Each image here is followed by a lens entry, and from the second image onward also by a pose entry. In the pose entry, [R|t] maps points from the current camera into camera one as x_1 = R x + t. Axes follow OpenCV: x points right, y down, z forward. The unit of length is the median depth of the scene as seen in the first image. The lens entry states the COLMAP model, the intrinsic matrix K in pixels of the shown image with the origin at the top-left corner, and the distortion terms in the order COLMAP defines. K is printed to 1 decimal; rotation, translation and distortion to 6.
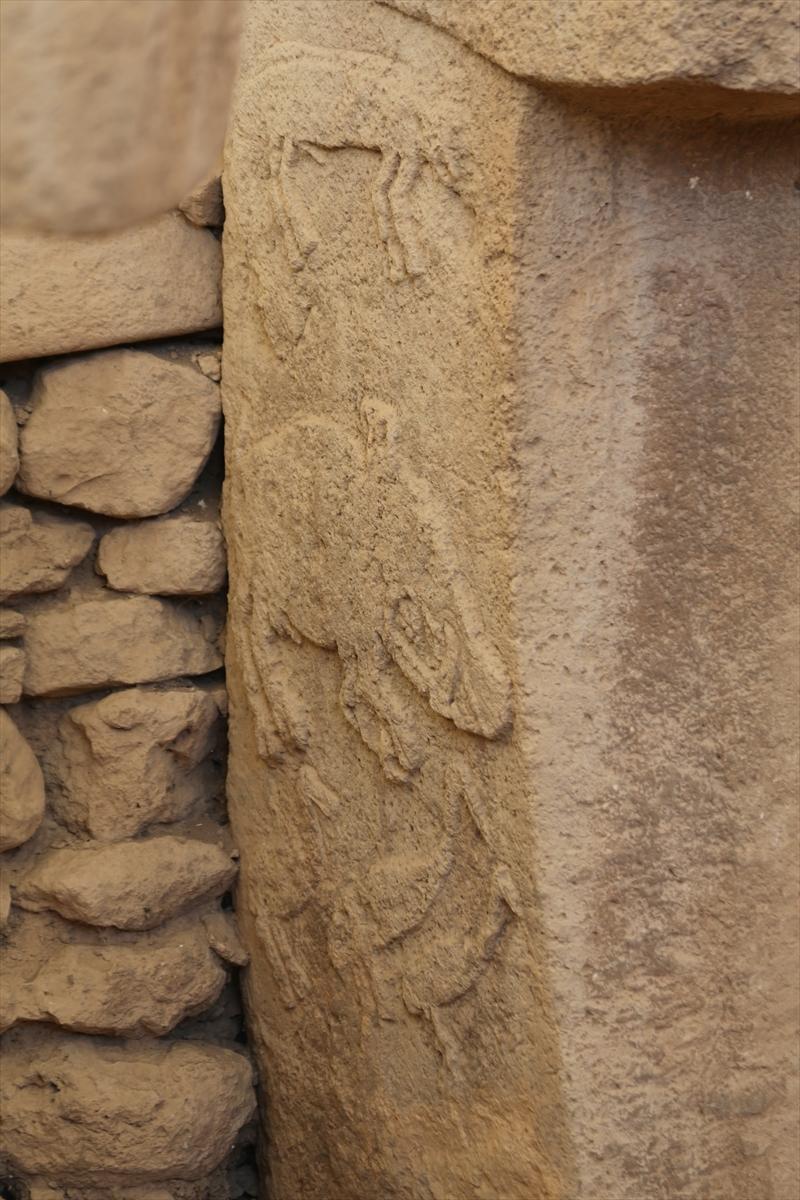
lens RADIAL K [[6381.8, 0, 398.8], [0, 6381.8, 601.7], [0, 0, 1]] dist [1.338567, 3.861374]
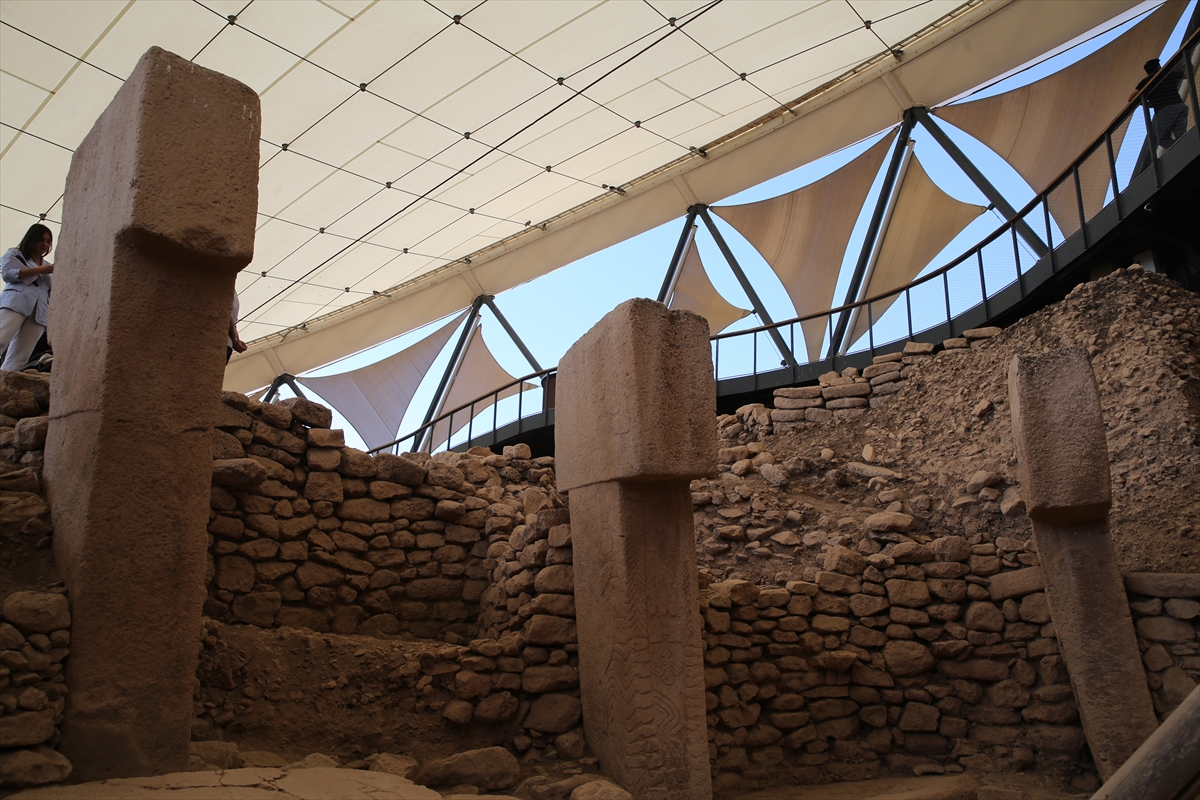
lens RADIAL K [[841.8, 0, 600.0], [0, 841.8, 400.0], [0, 0, 1]] dist [-0.107062, 0.096253]
pose [[0.520247, -0.298057, -0.800315, 0.406432], [-0.100198, 0.909345, -0.403796, 0.143893], [0.848117, 0.290264, 0.443220, 0.328264]]
